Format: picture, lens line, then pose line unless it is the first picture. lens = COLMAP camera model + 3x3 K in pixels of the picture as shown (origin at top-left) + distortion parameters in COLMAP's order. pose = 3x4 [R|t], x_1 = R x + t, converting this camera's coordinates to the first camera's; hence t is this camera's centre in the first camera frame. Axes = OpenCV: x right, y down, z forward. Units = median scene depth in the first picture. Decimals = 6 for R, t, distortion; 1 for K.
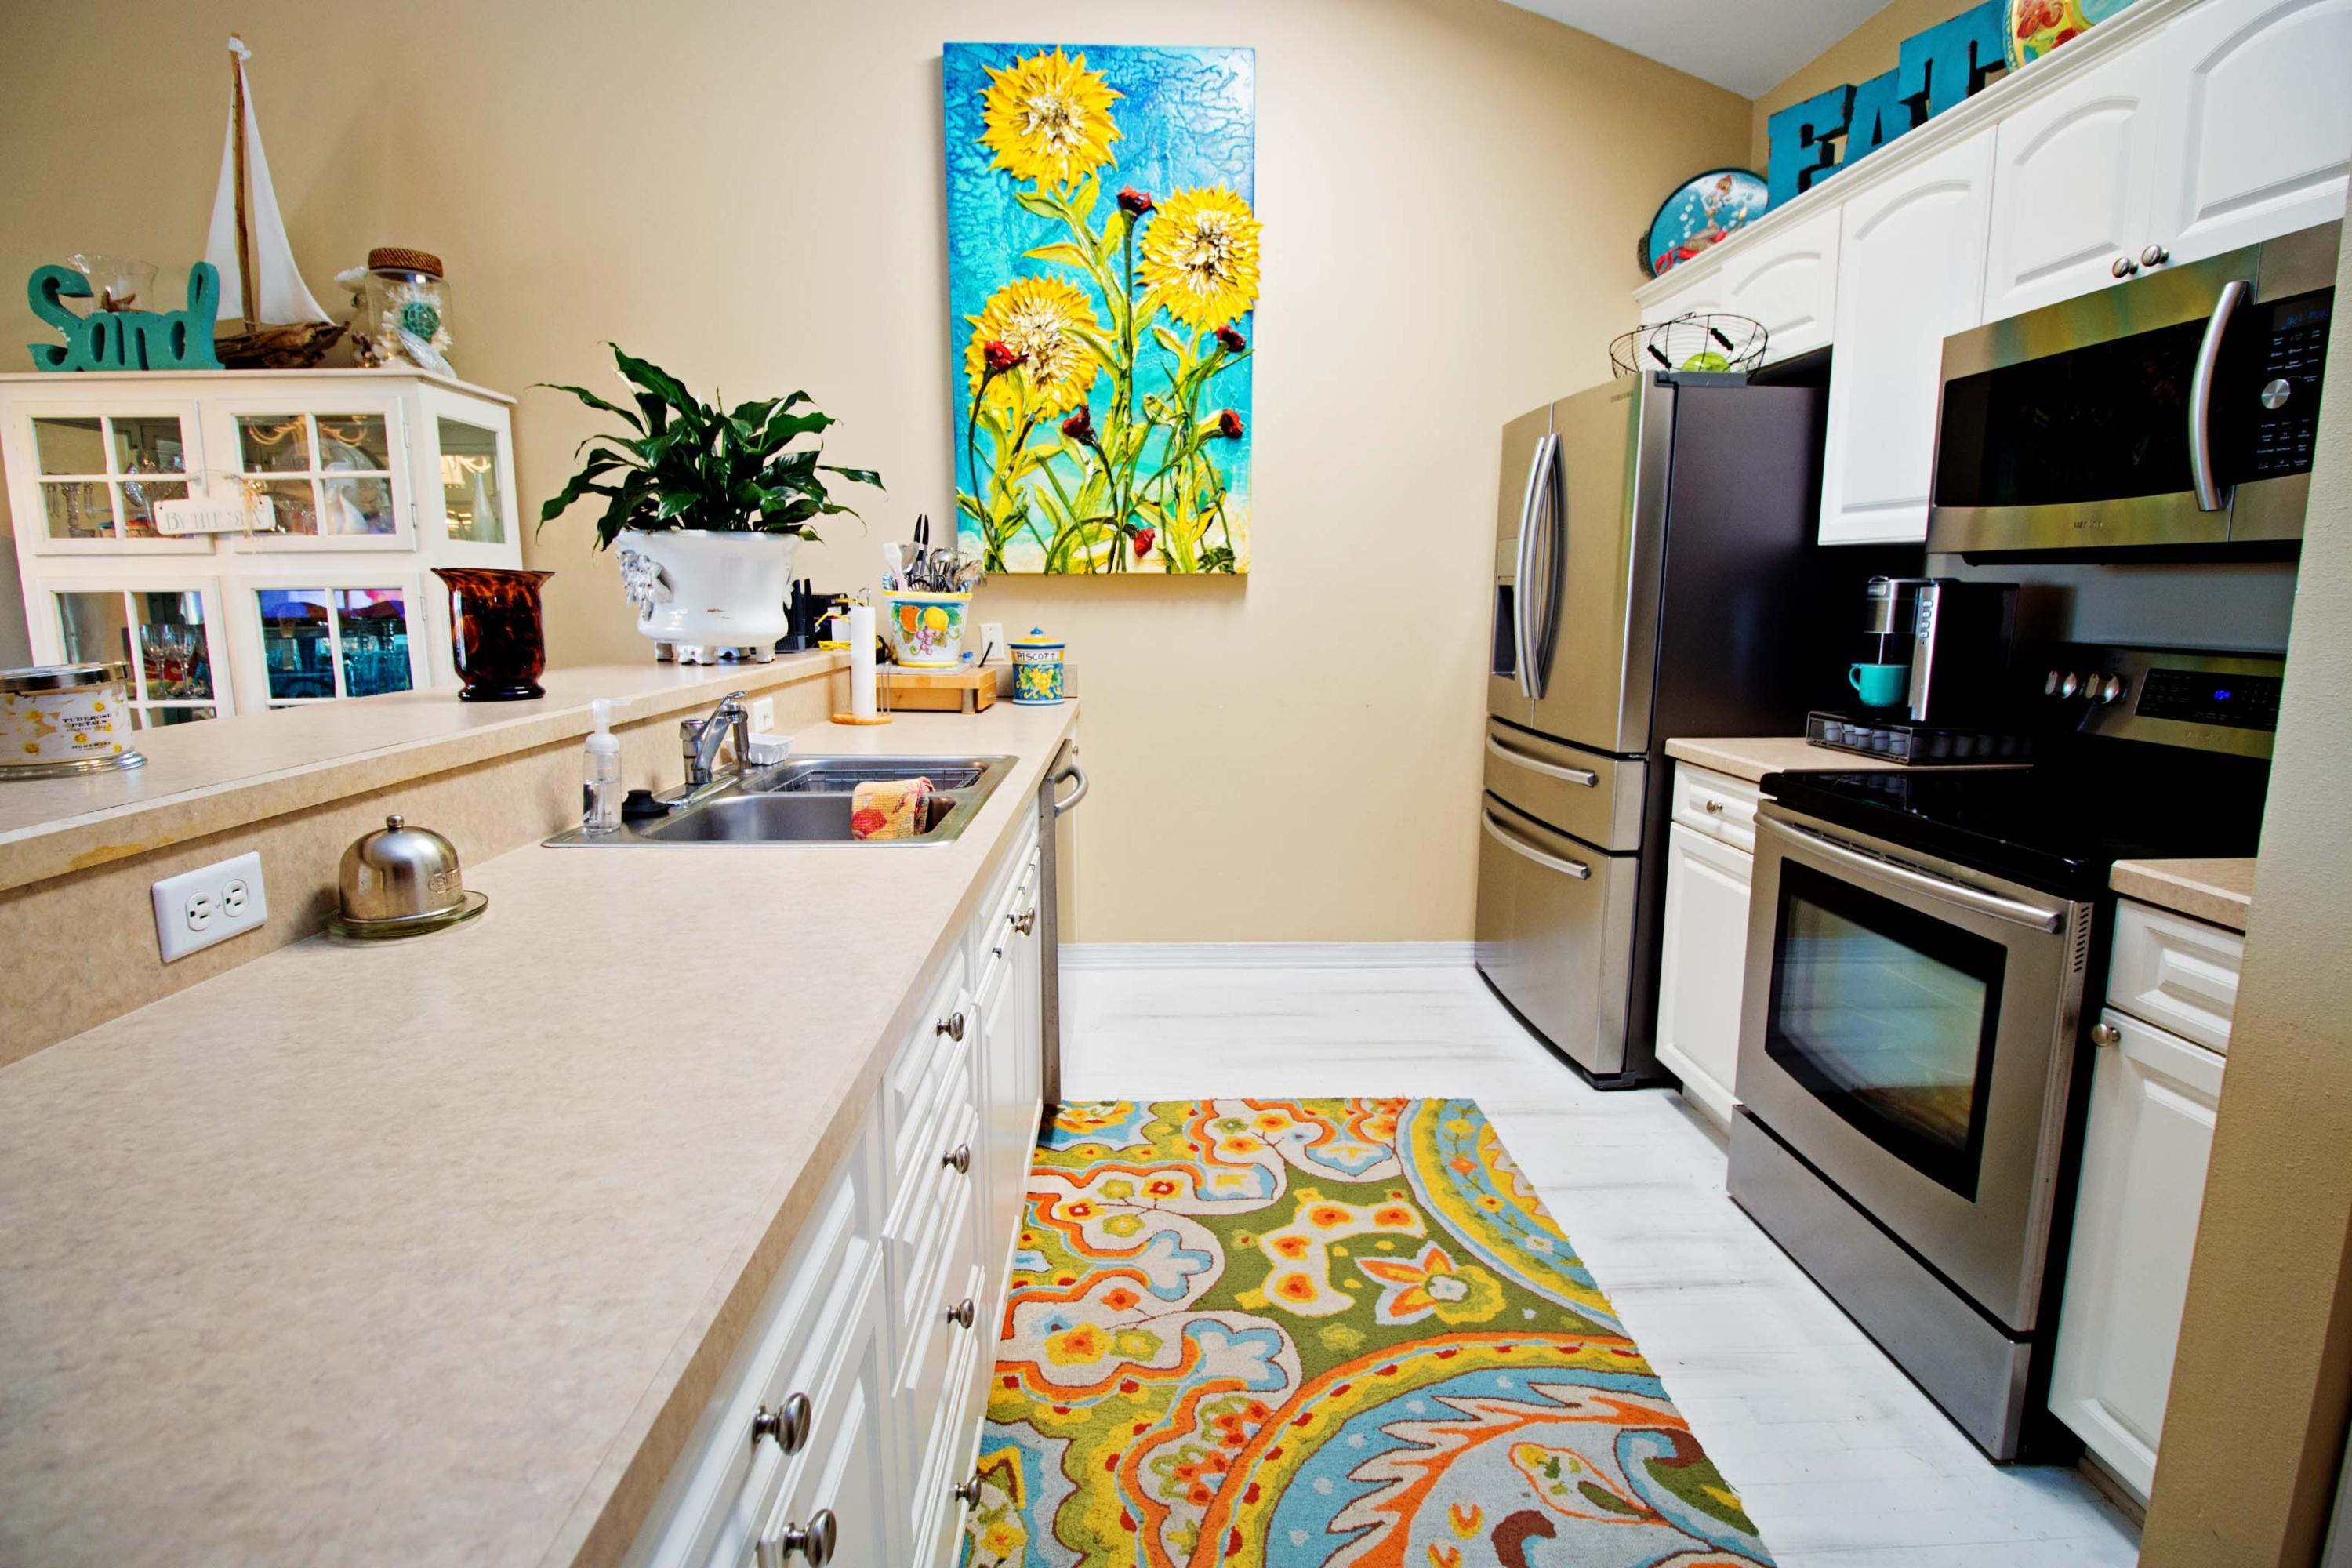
lens RADIAL K [[1094.3, 0, 1175.9], [0, 1094.3, 760.9], [0, 0, 1]] dist [0.001234, -0.014129]
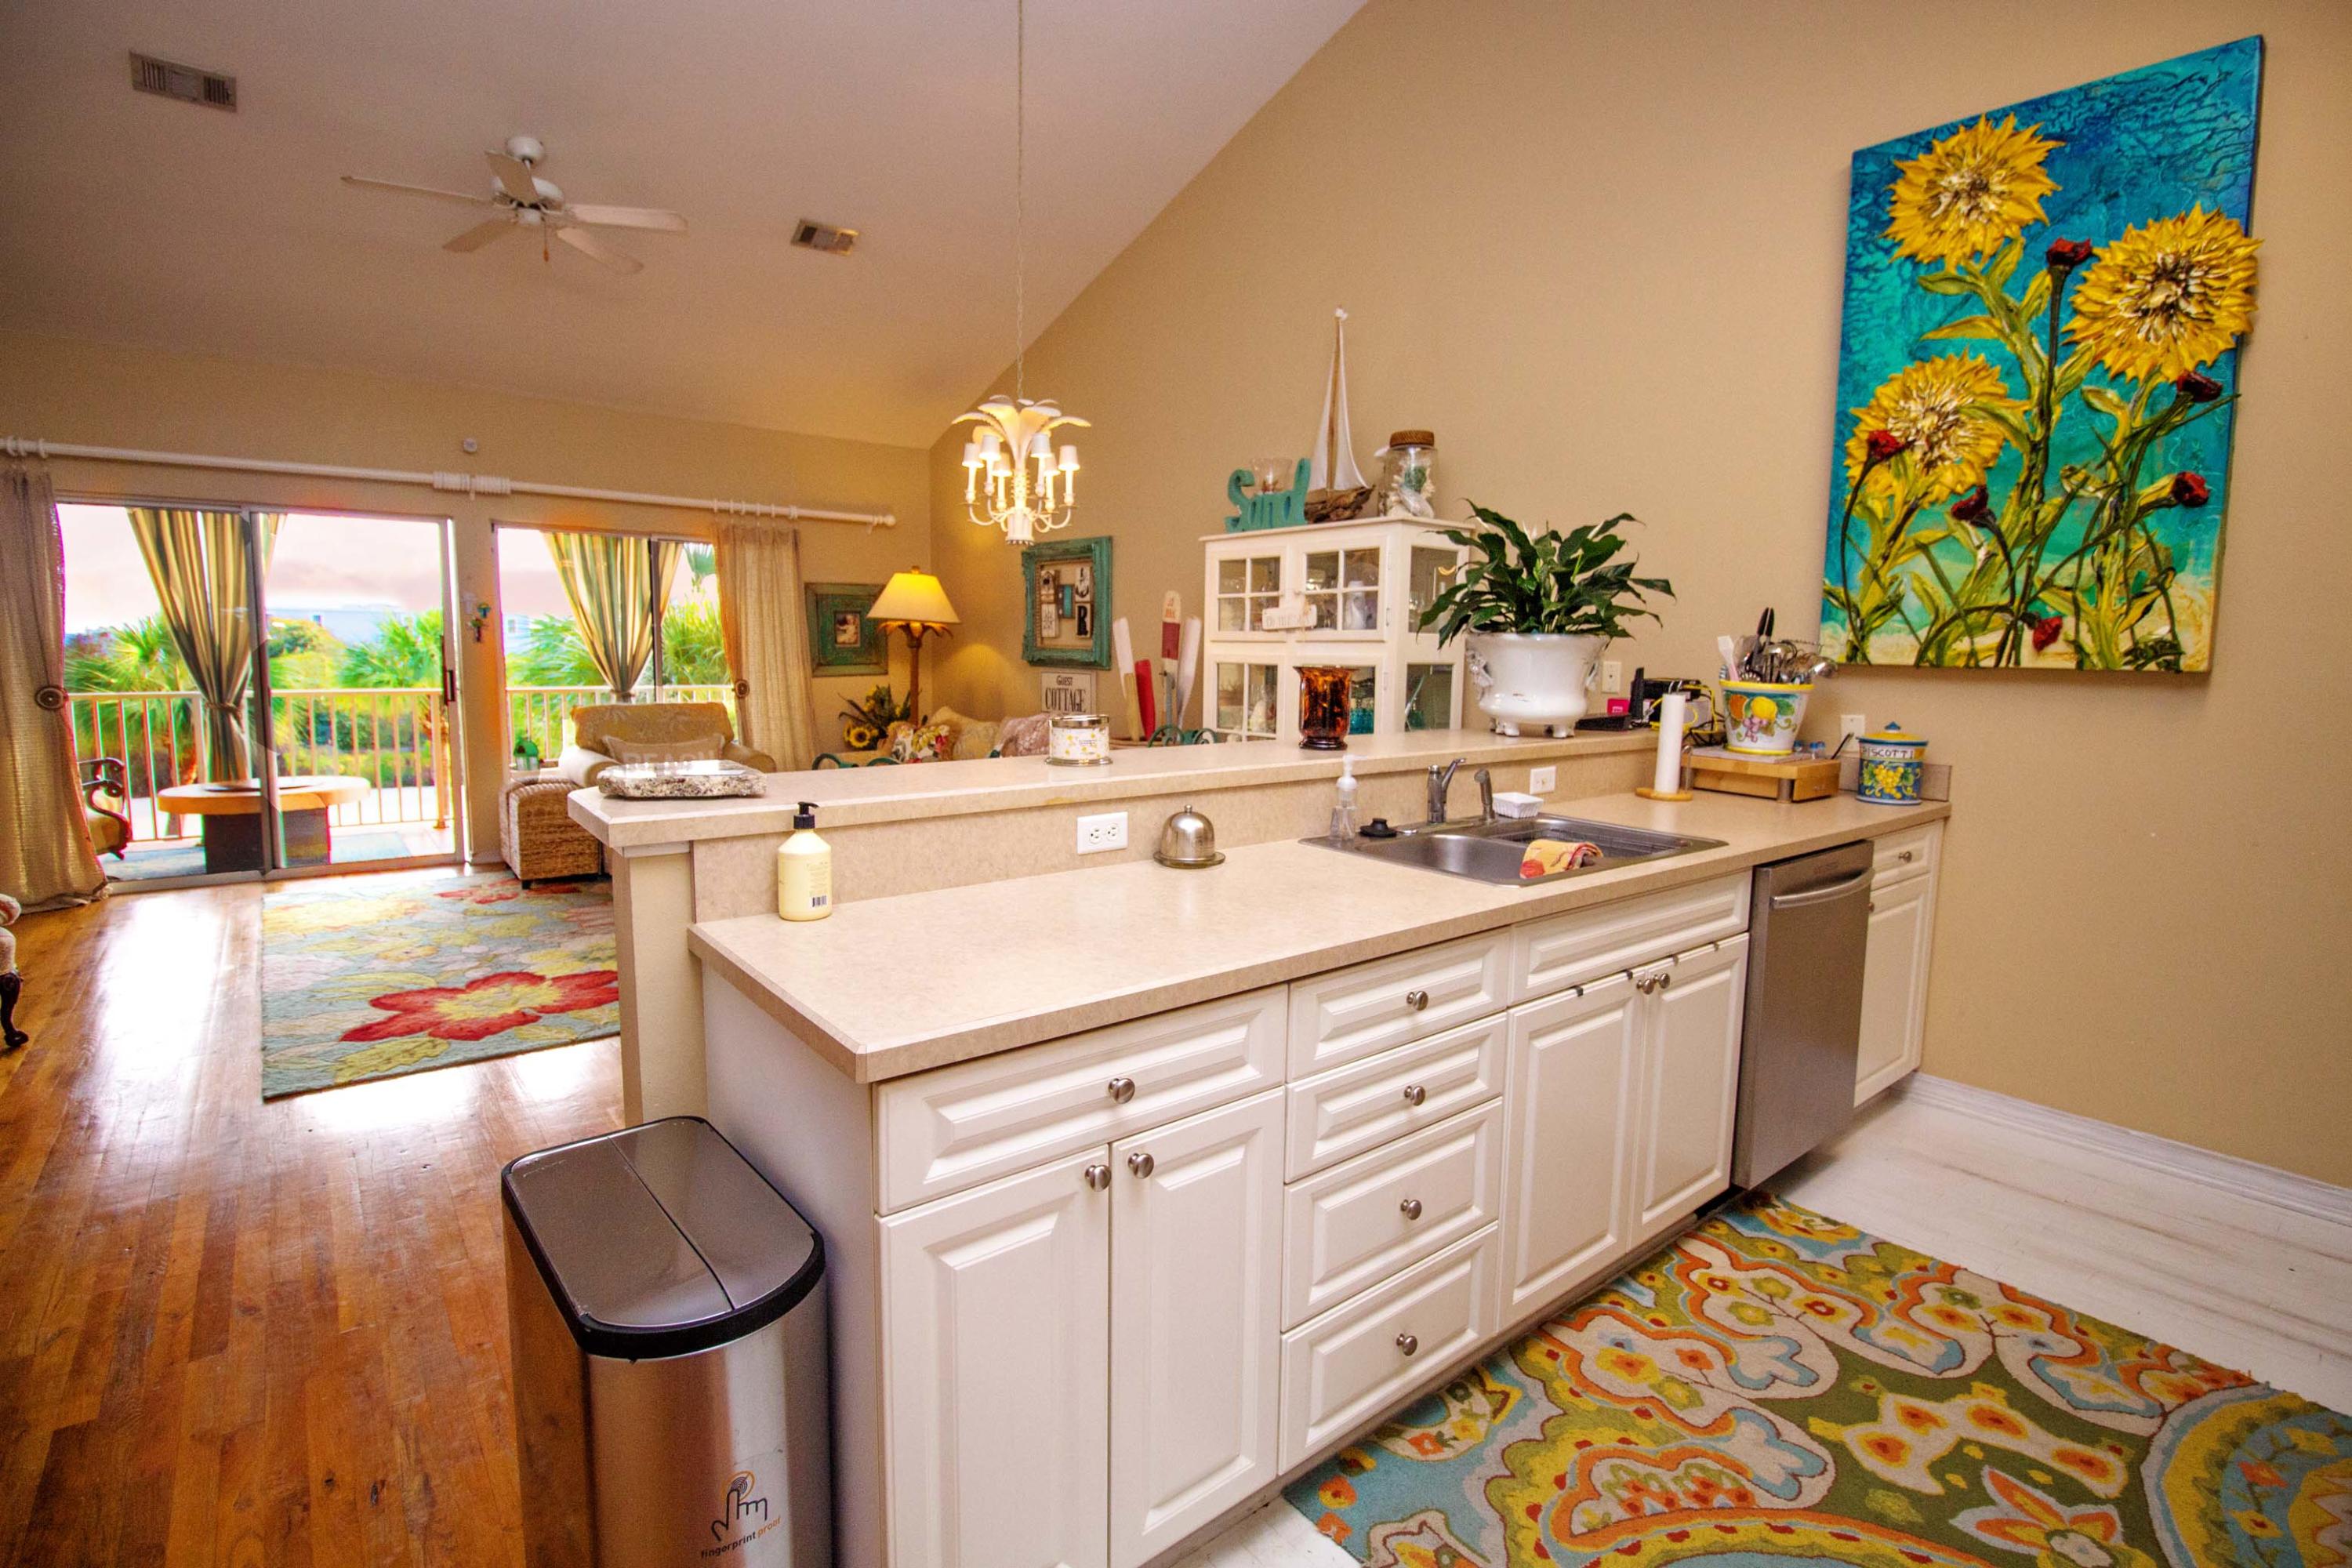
lens RADIAL K [[1092.0, 0, 1179.0], [0, 1092.0, 753.0], [0, 0, 1]] dist [0.001340, -0.014382]
pose [[0.599603, 0.086811, -0.795575, 0.265381], [-0.137129, 0.990542, 0.004734, -0.015796], [0.788462, 0.106258, 0.605836, -0.057903]]
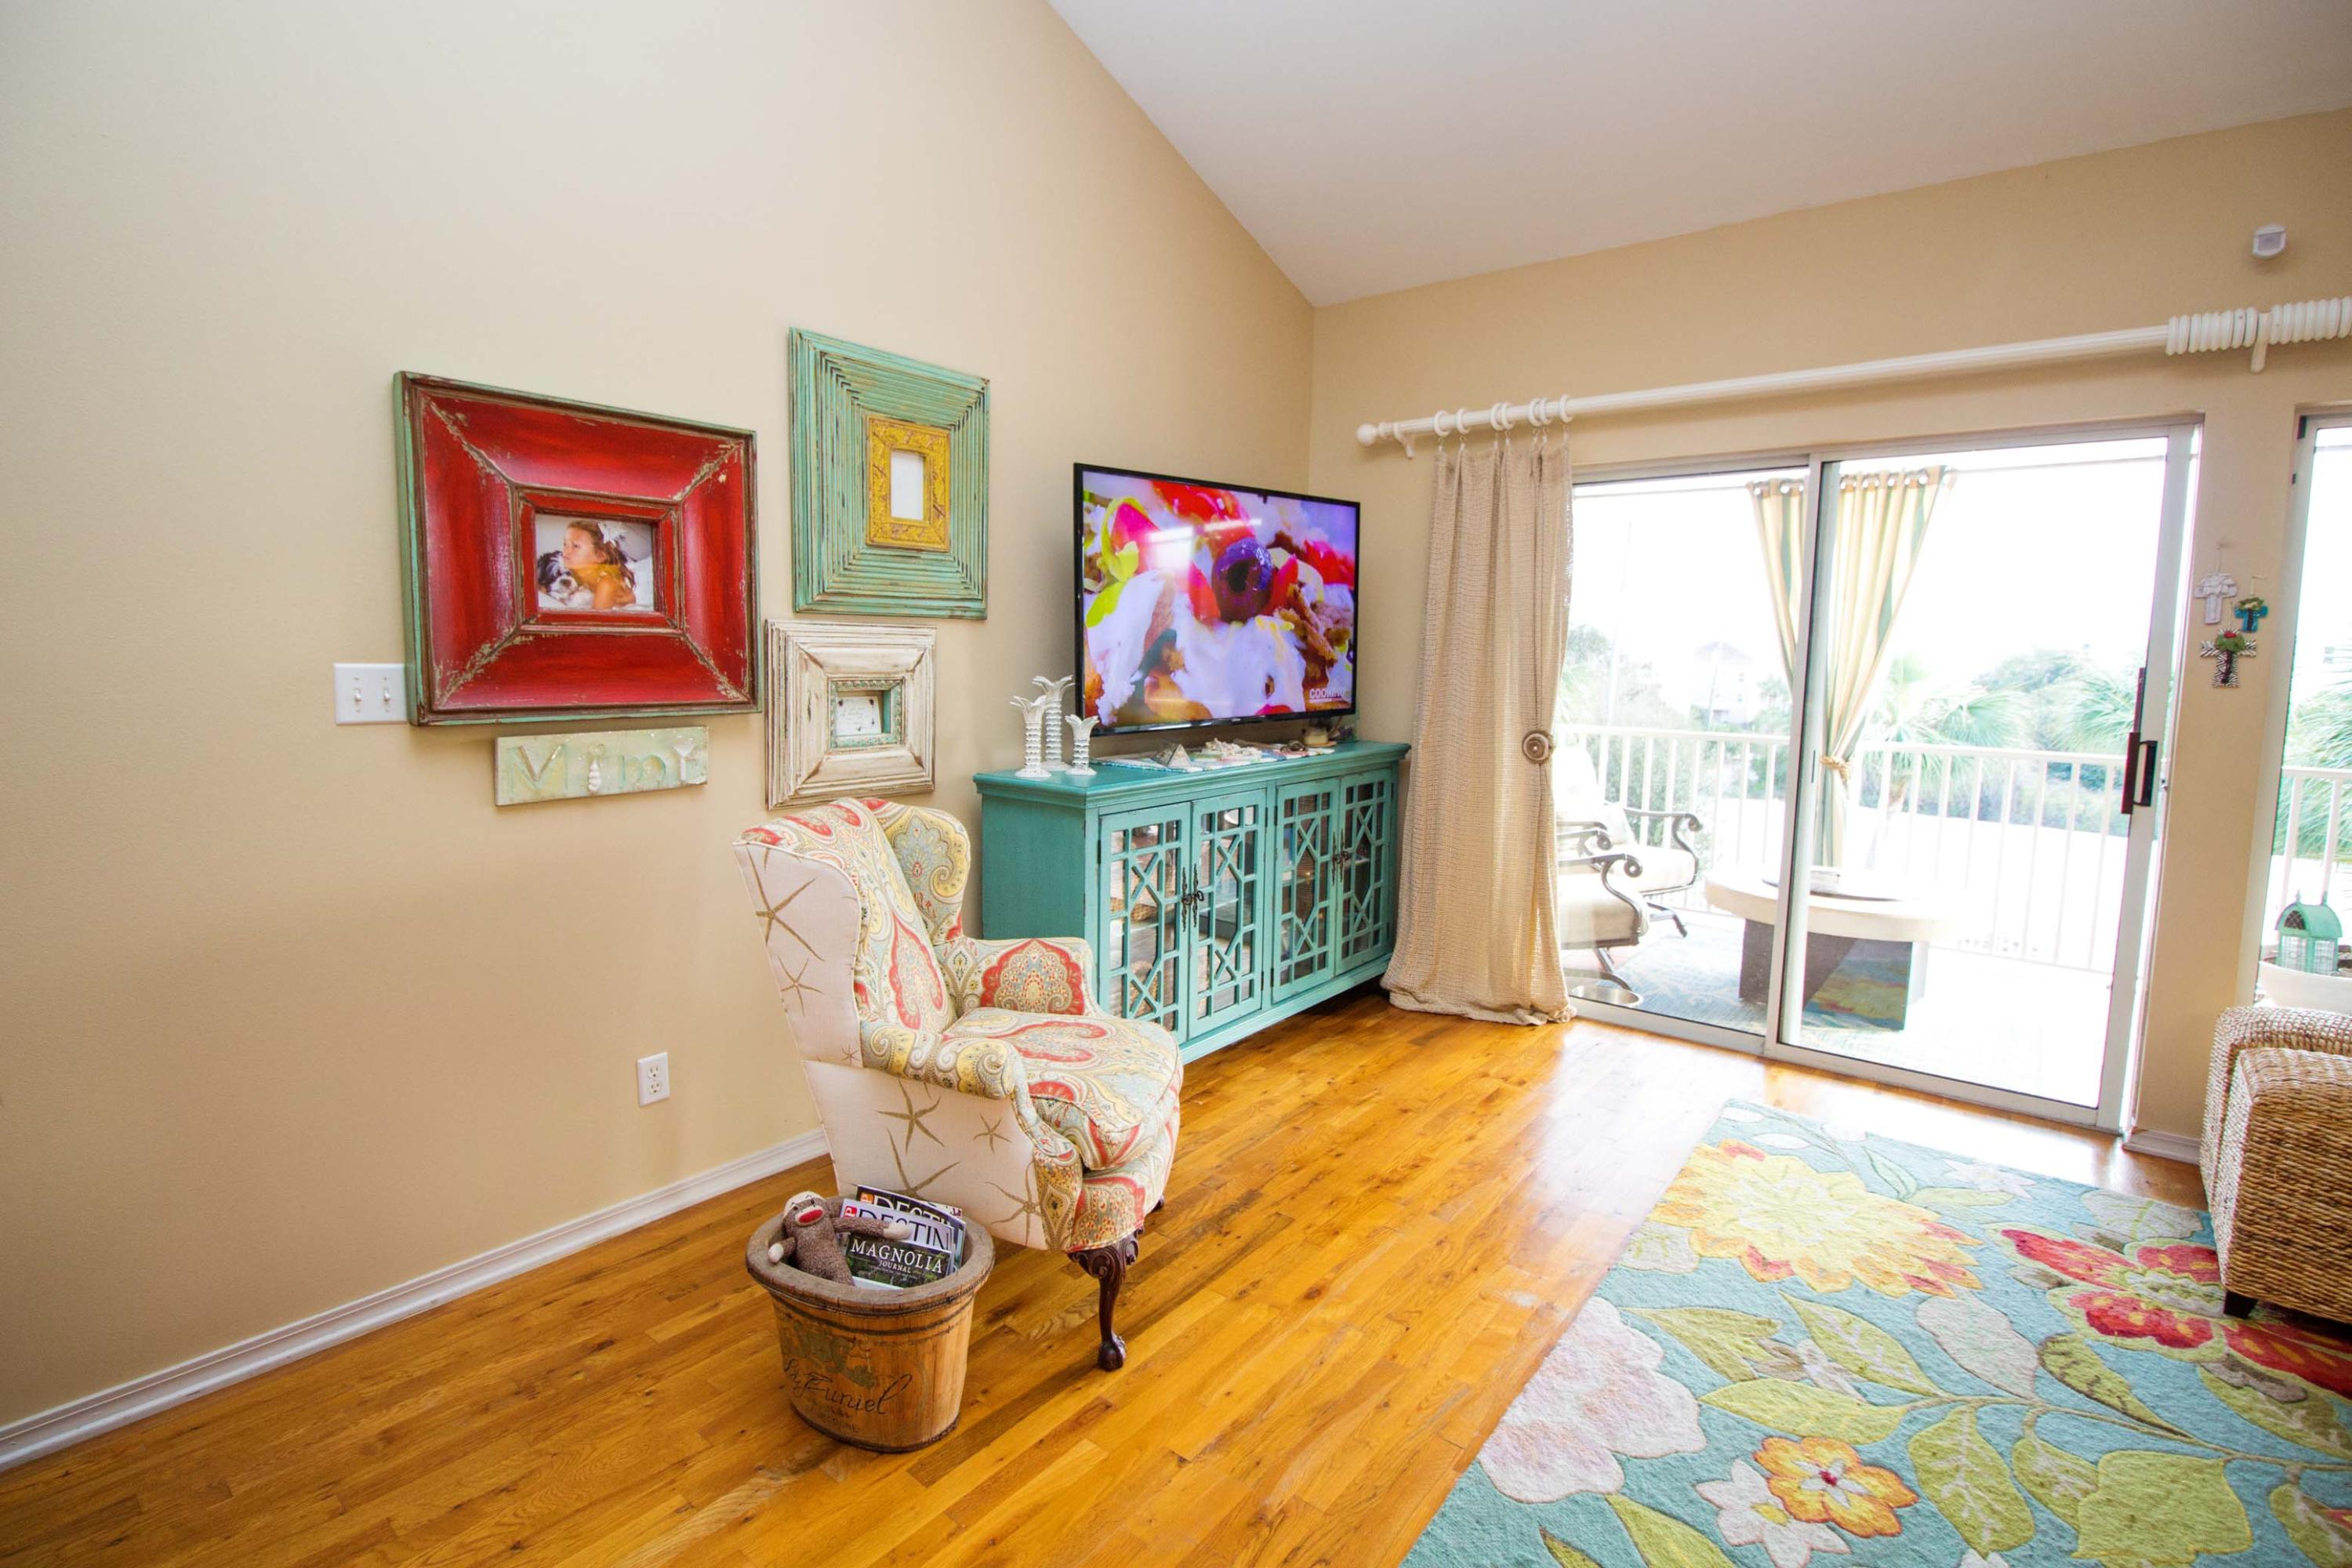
lens RADIAL K [[1091.4, 0, 1170.8], [0, 1091.4, 759.0], [0, 0, 1]] dist [0.001031, -0.012979]
pose [[-0.662980, 0.065659, -0.745752, -0.846574], [-0.129891, 0.970950, 0.200960, -0.037958], [0.737283, 0.230099, -0.635192, 0.055573]]
